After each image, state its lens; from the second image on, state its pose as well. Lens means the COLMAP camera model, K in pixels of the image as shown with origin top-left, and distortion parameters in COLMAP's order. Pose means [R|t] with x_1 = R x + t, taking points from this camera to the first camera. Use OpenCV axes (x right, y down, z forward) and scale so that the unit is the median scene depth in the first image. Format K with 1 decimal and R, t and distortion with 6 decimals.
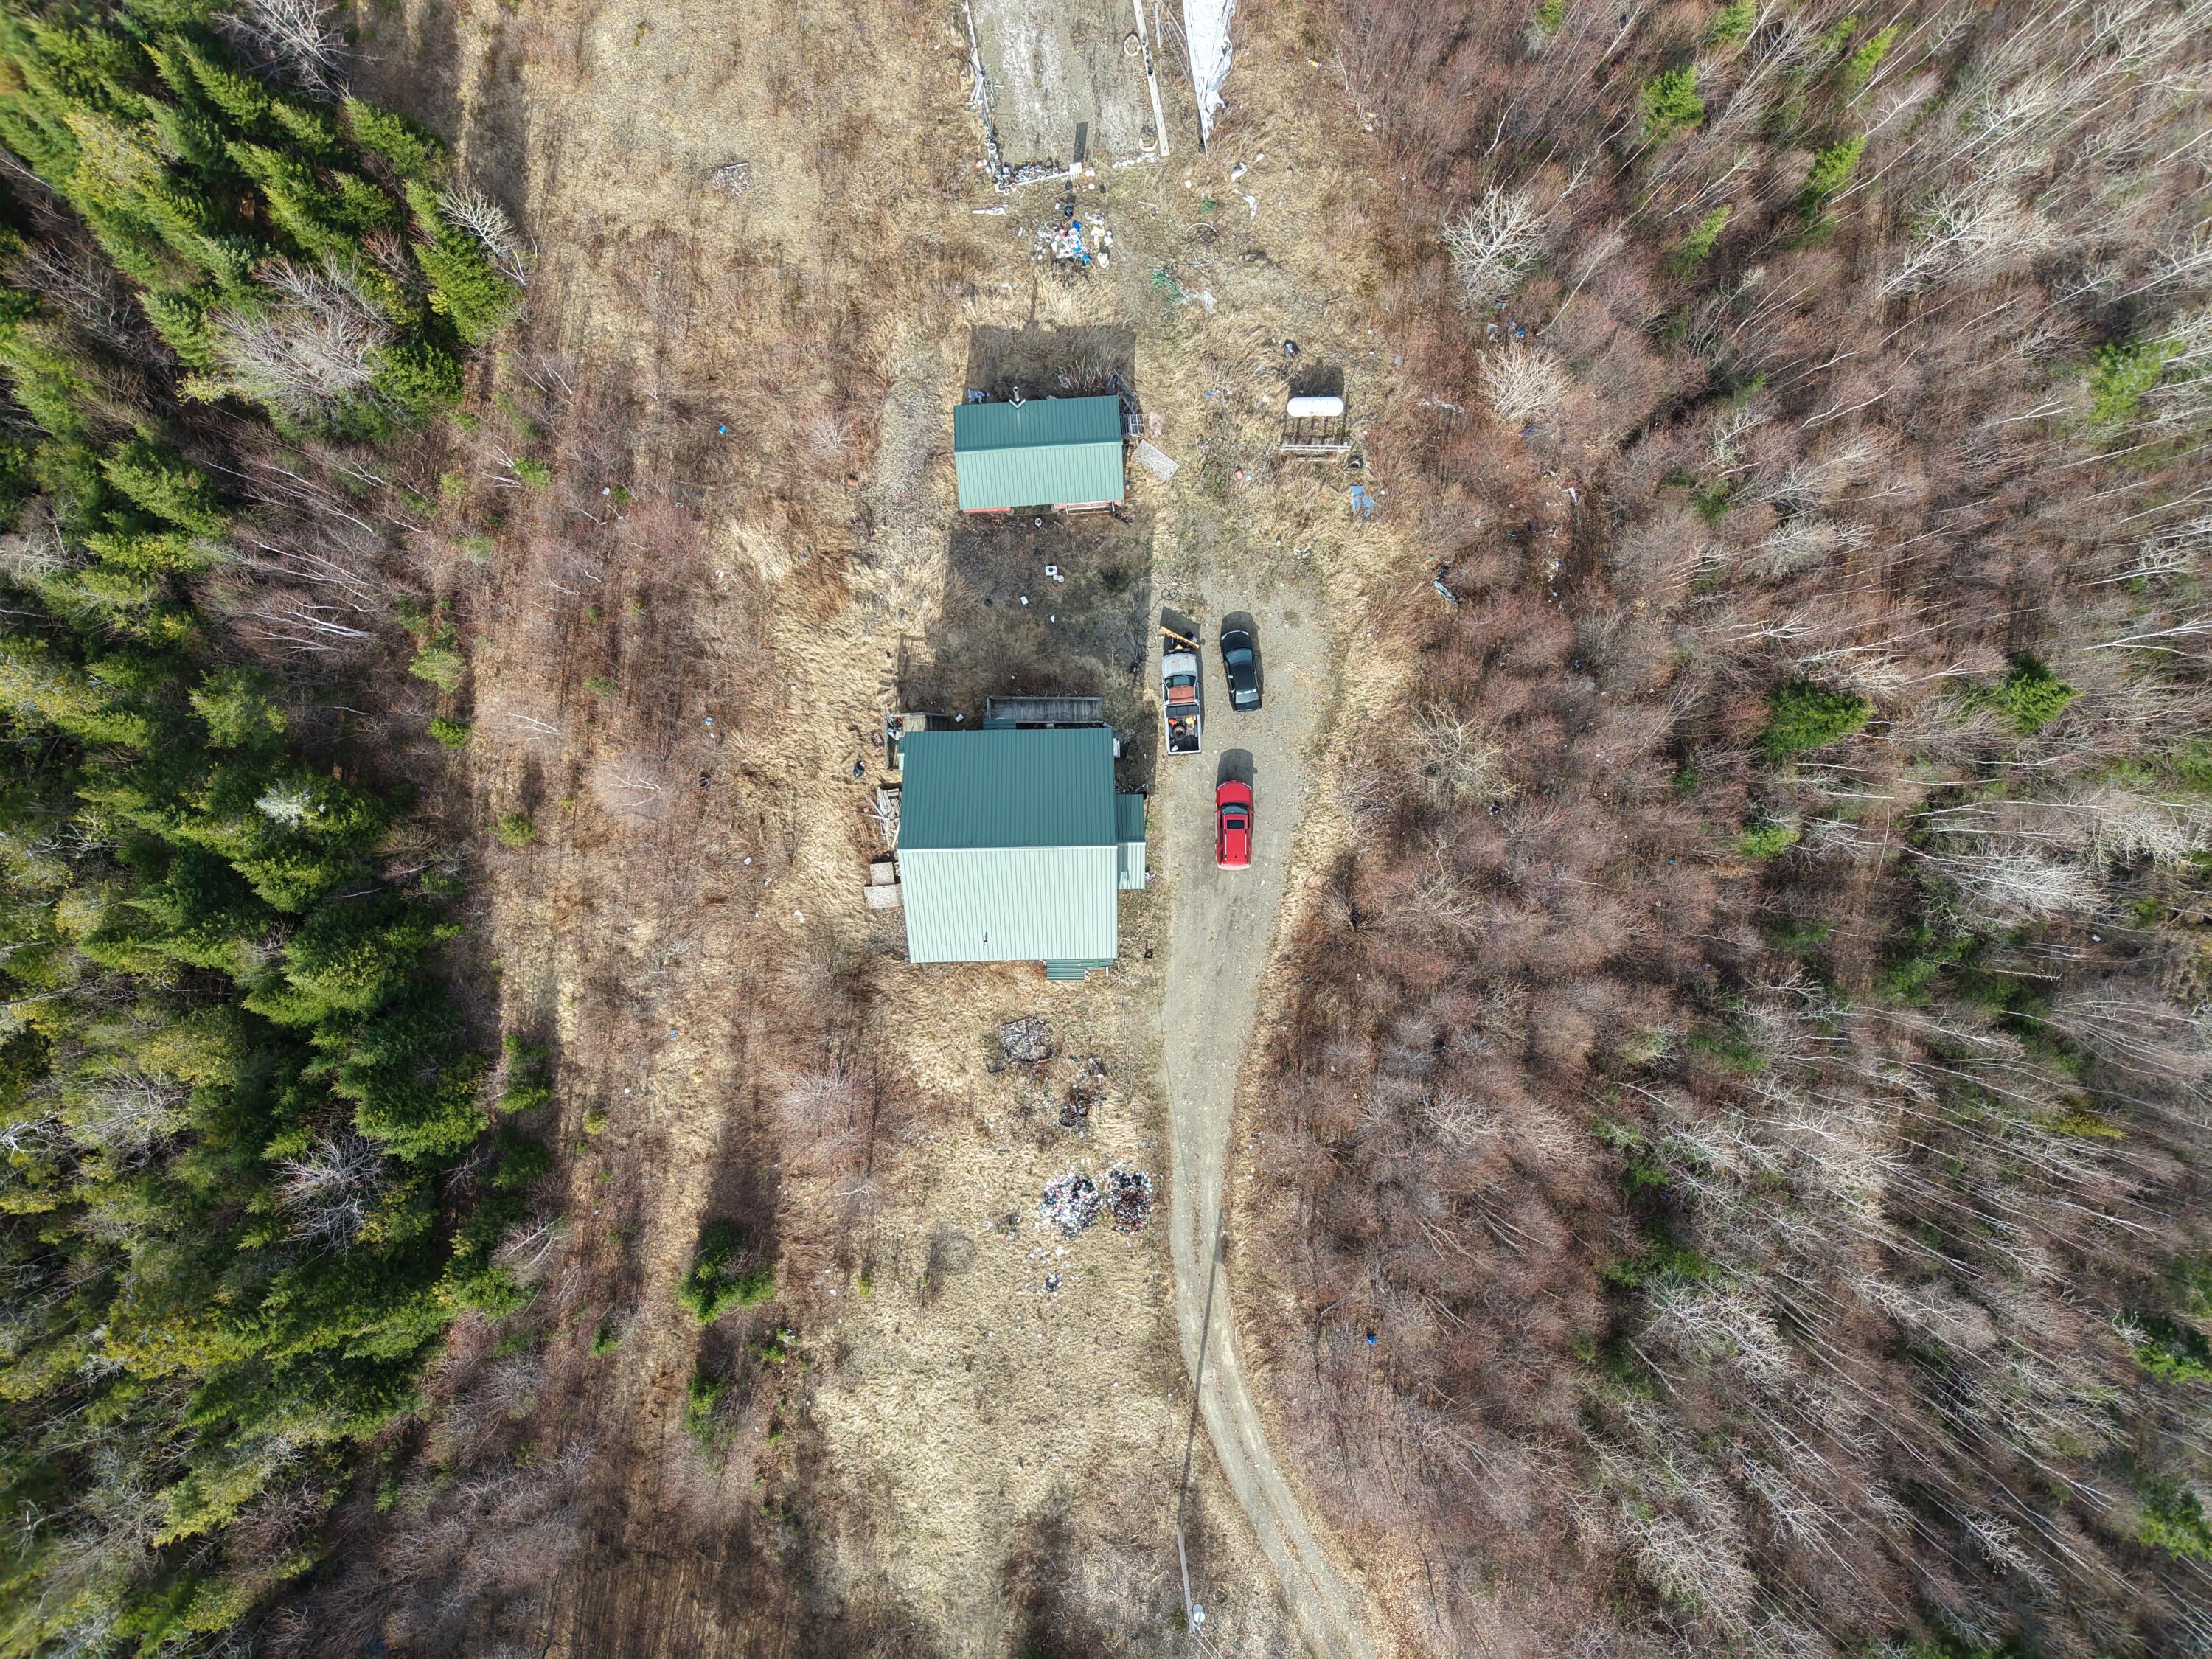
lens RADIAL K [[1472.7, 0, 1113.2], [0, 1472.7, 835.9], [0, 0, 1]] dist [0.024636, -0.029489]
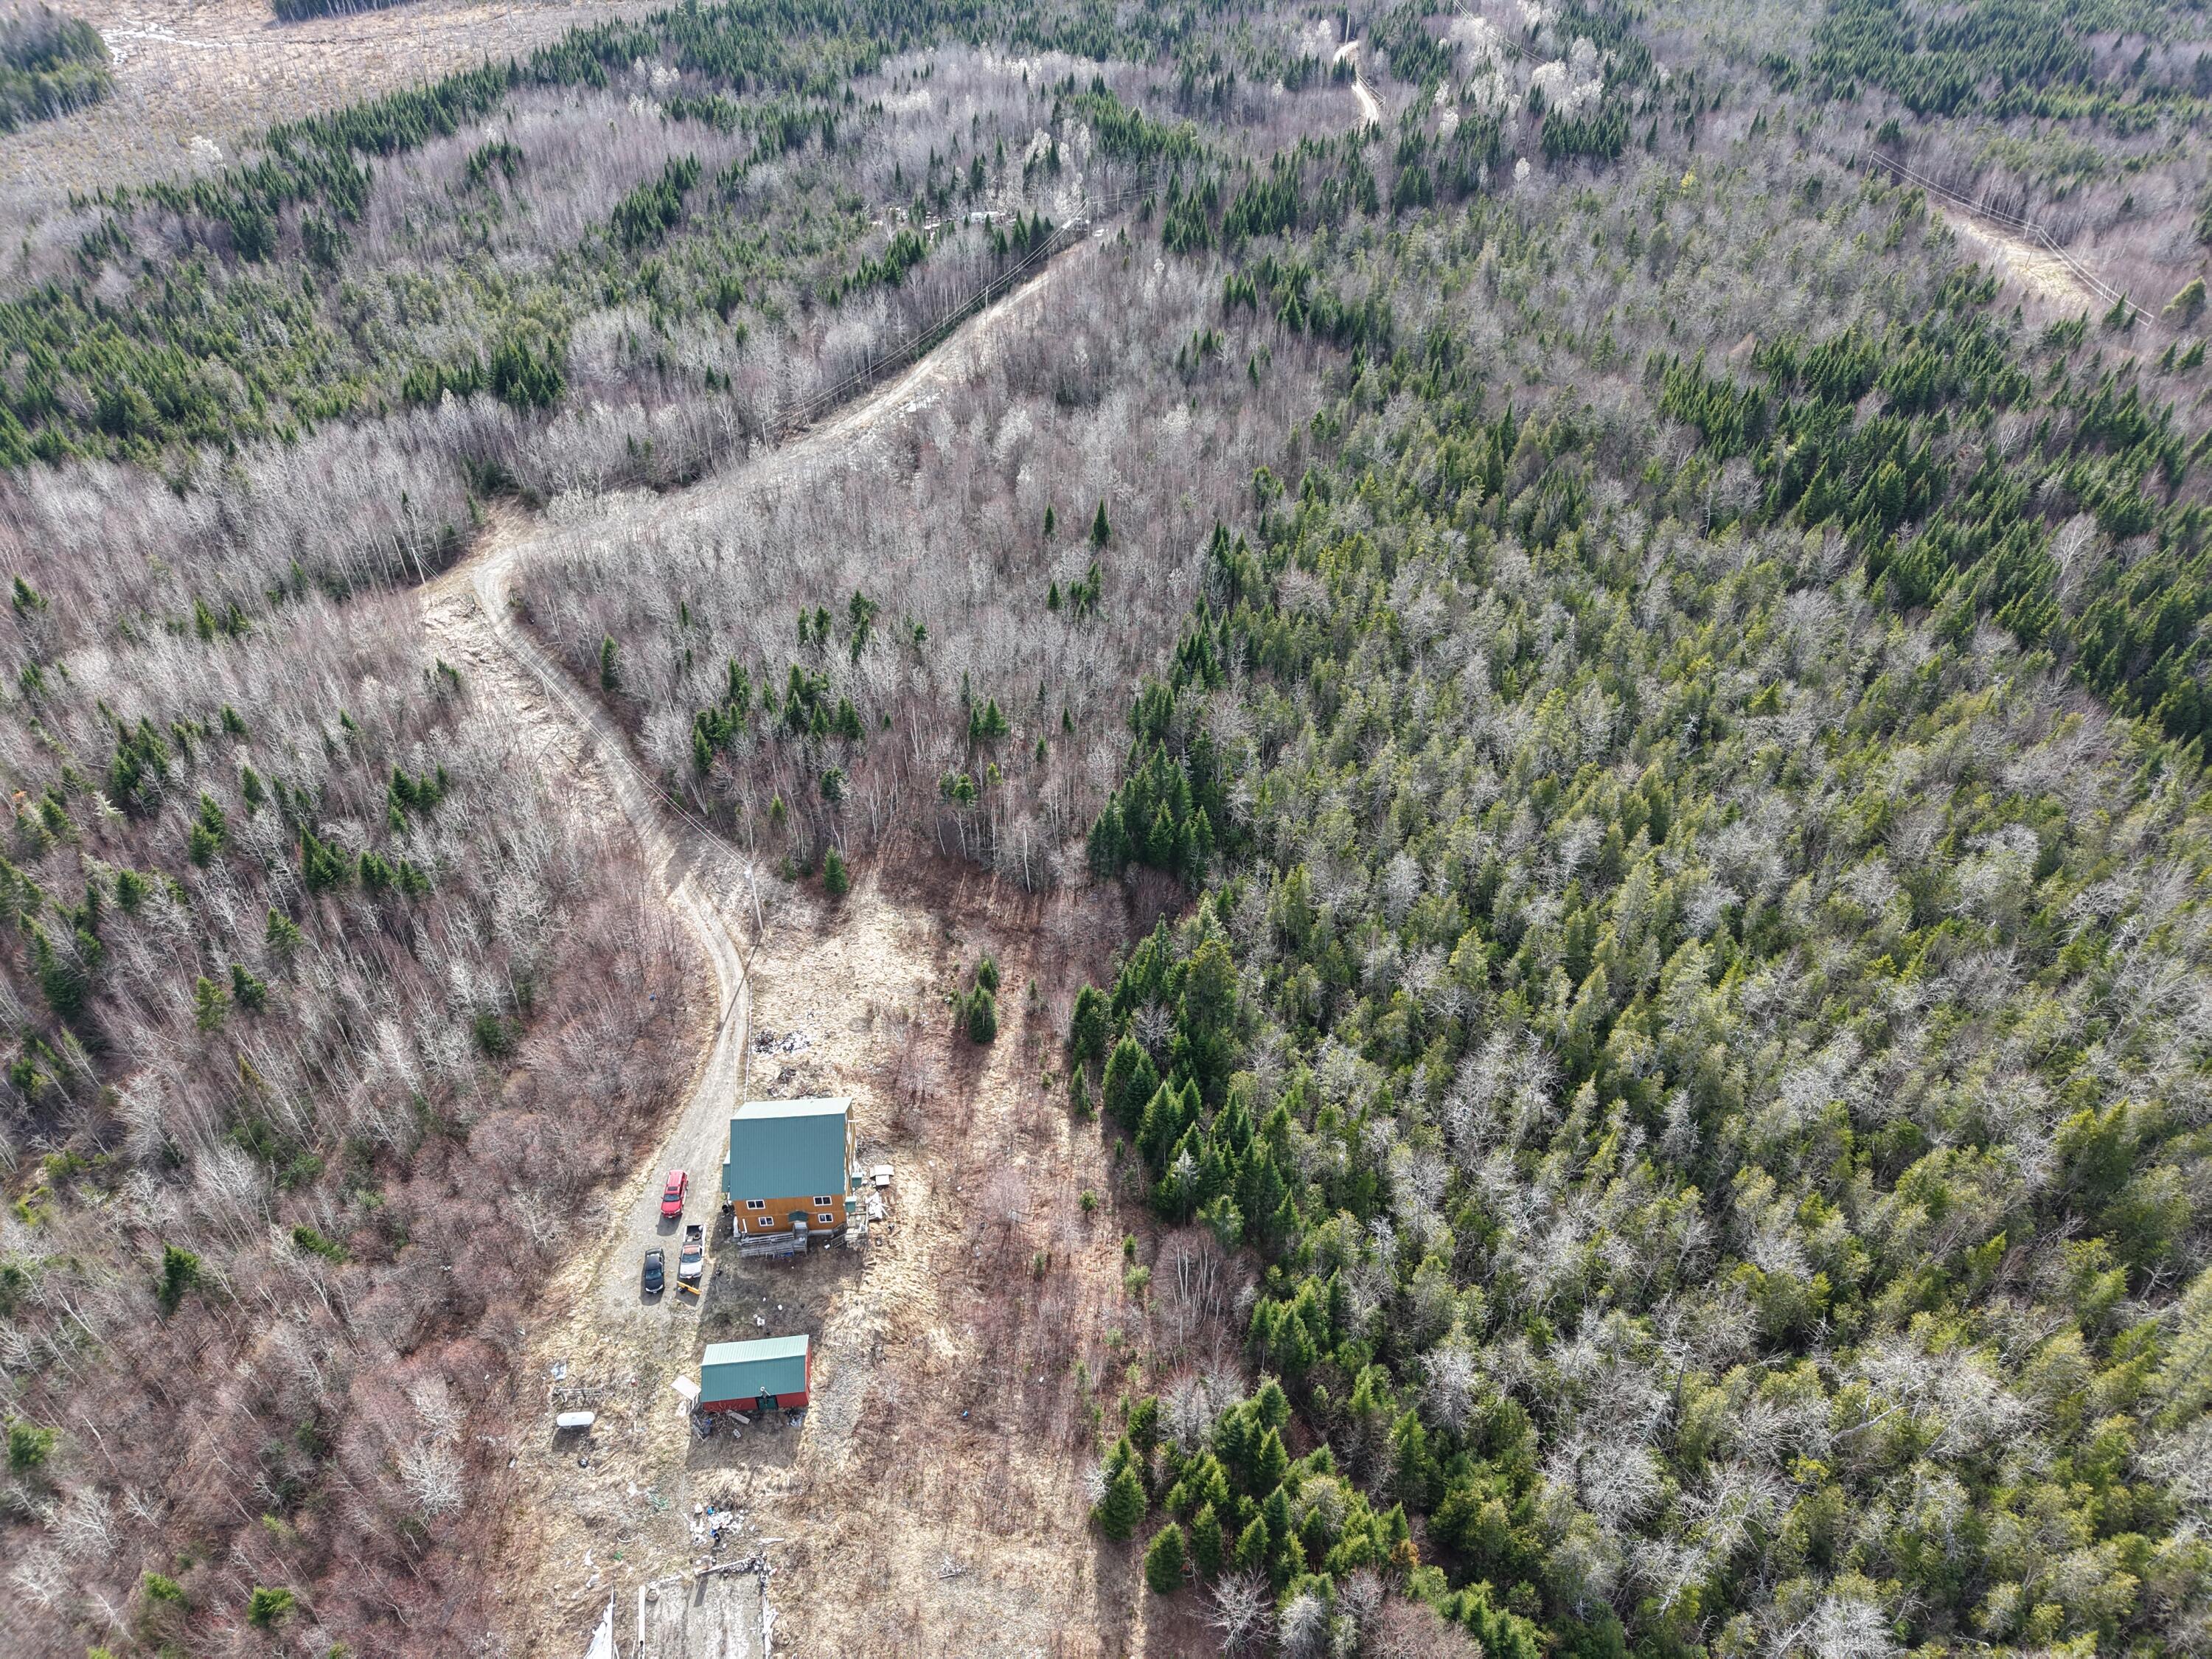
lens RADIAL K [[1472.7, 0, 1122.1], [0, 1472.7, 823.1], [0, 0, 1]] dist [0.024636, -0.029489]
pose [[-0.997722, 0.010764, -0.066597, -0.336776], [-0.058234, -0.635773, 0.769677, -1.108365], [-0.034056, 0.771801, 0.634951, -0.489946]]
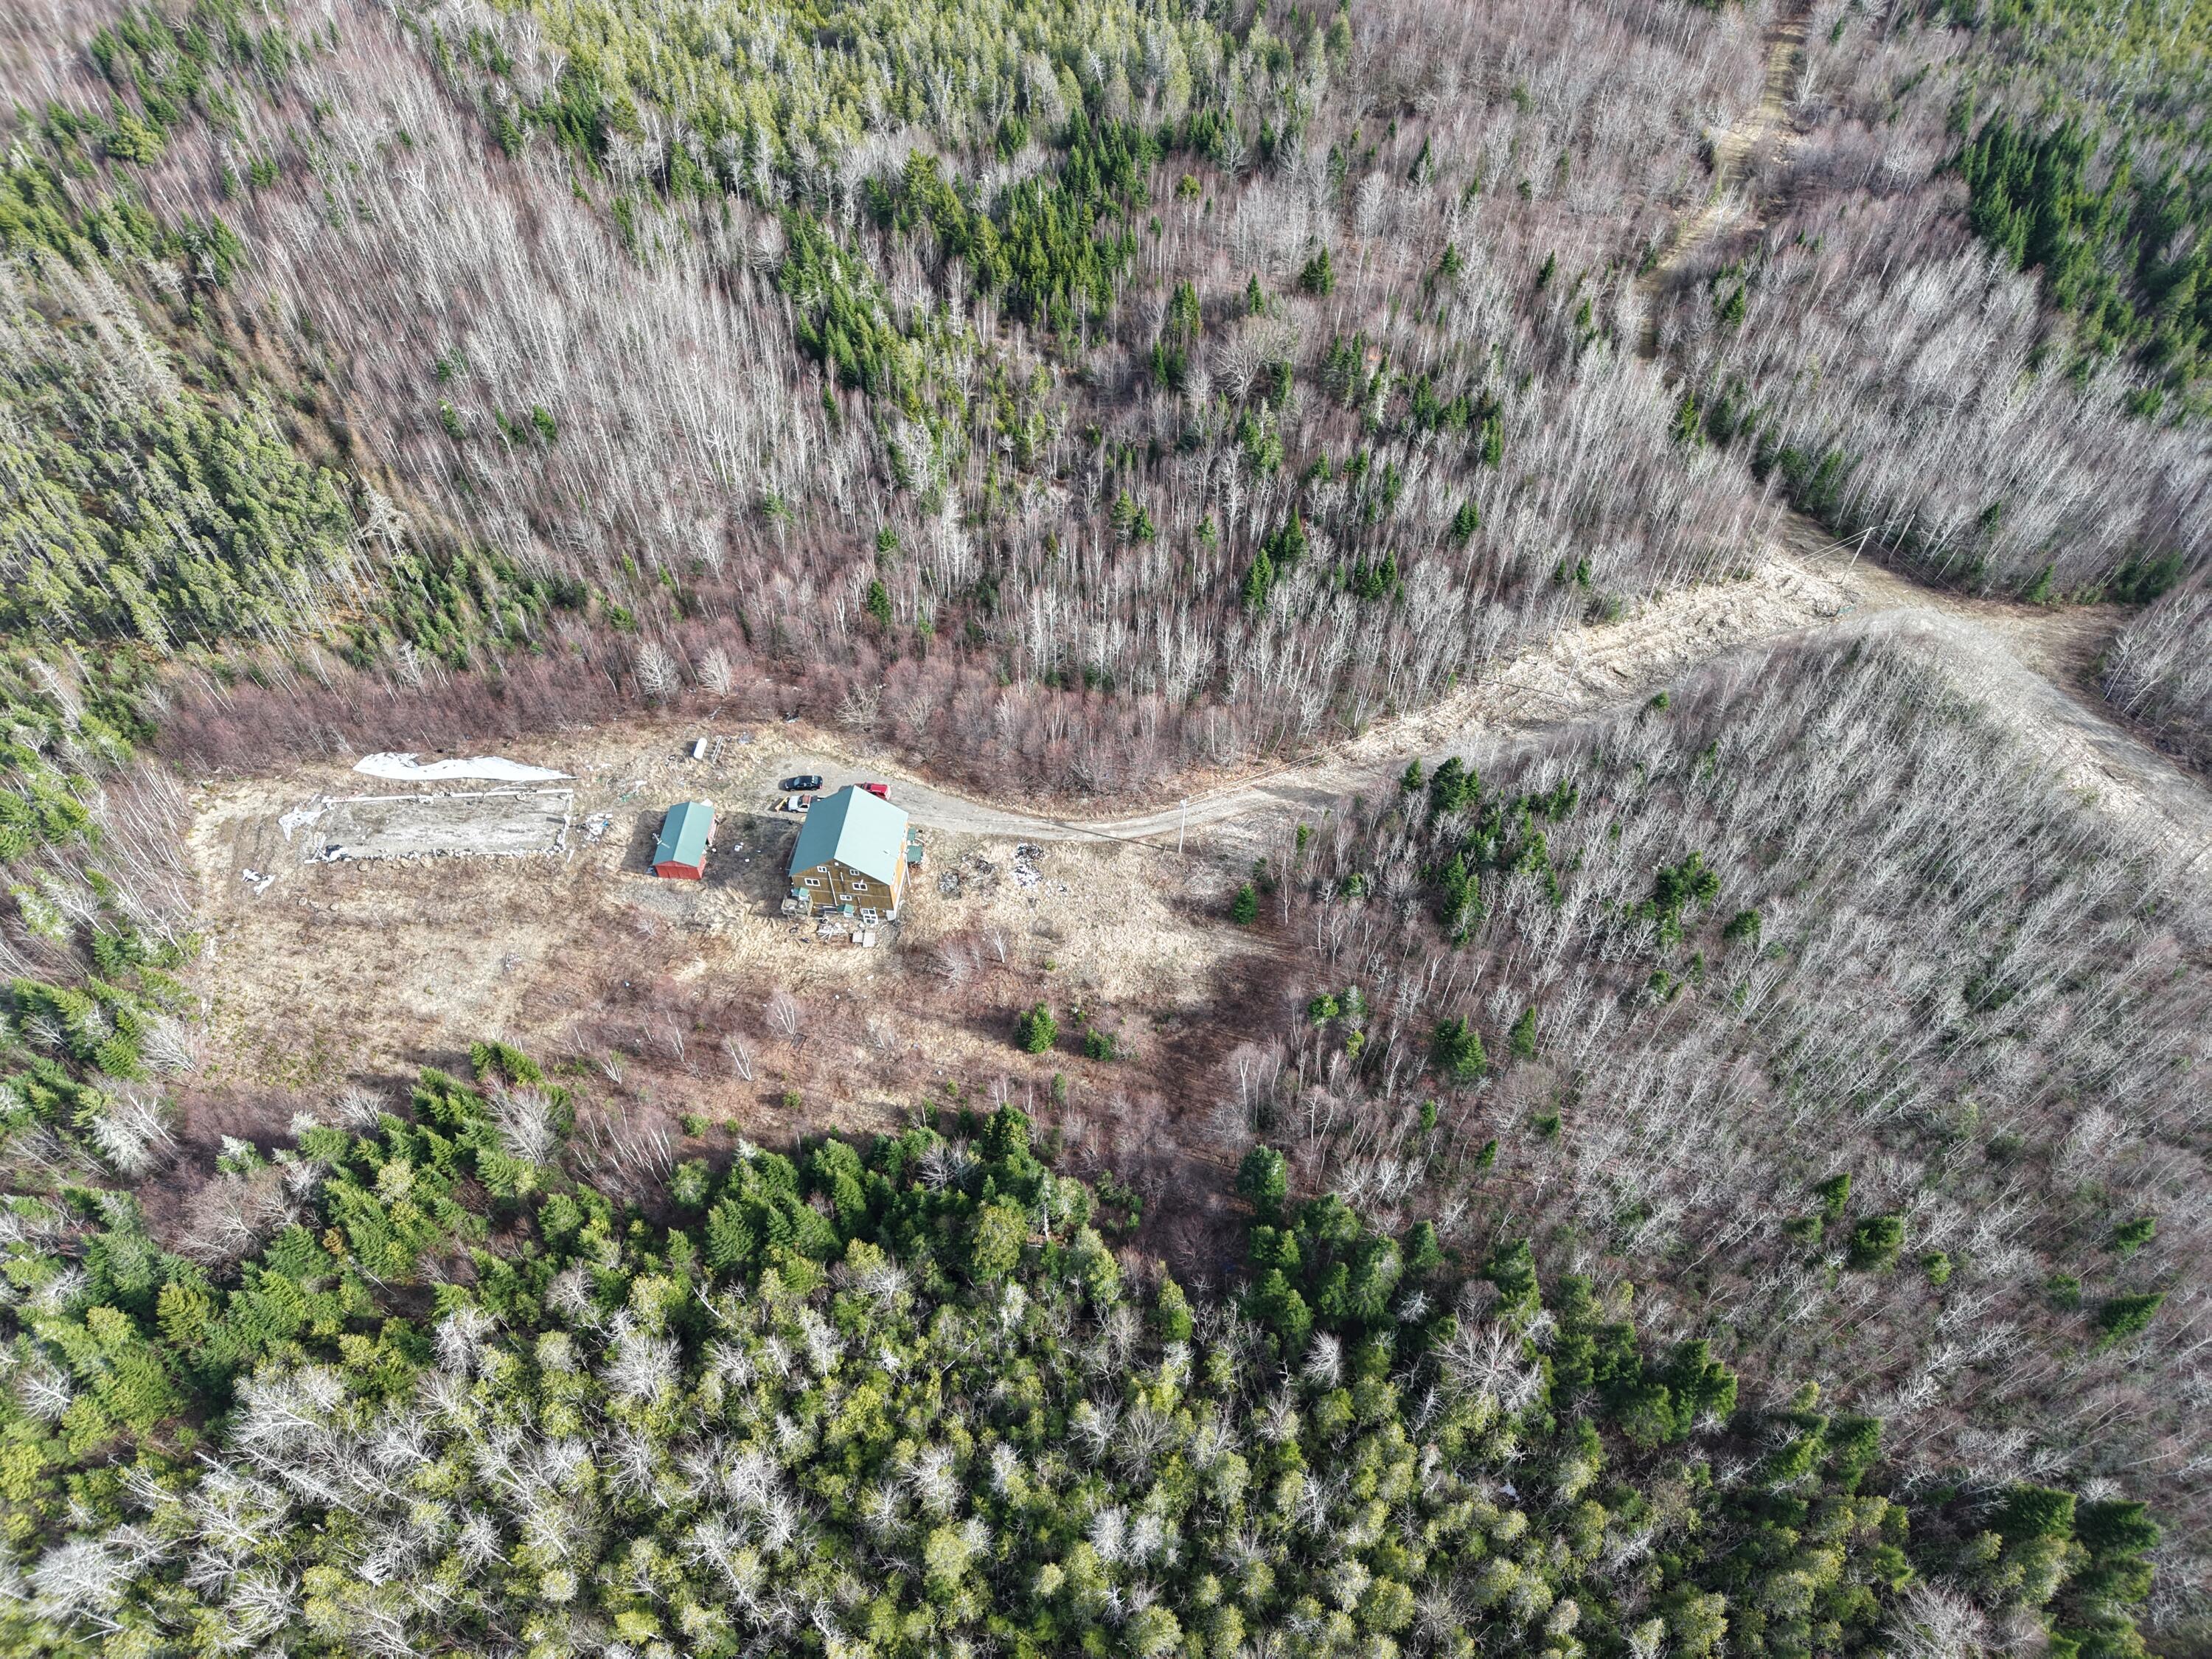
lens RADIAL K [[1472.7, 0, 1106.2], [0, 1472.7, 818.6], [0, 0, 1]] dist [0.024636, -0.029489]
pose [[0.125111, -0.800505, 0.586122, -1.211078], [0.992076, 0.094064, -0.083294, 0.537827], [0.011544, 0.591898, 0.805930, -0.783365]]
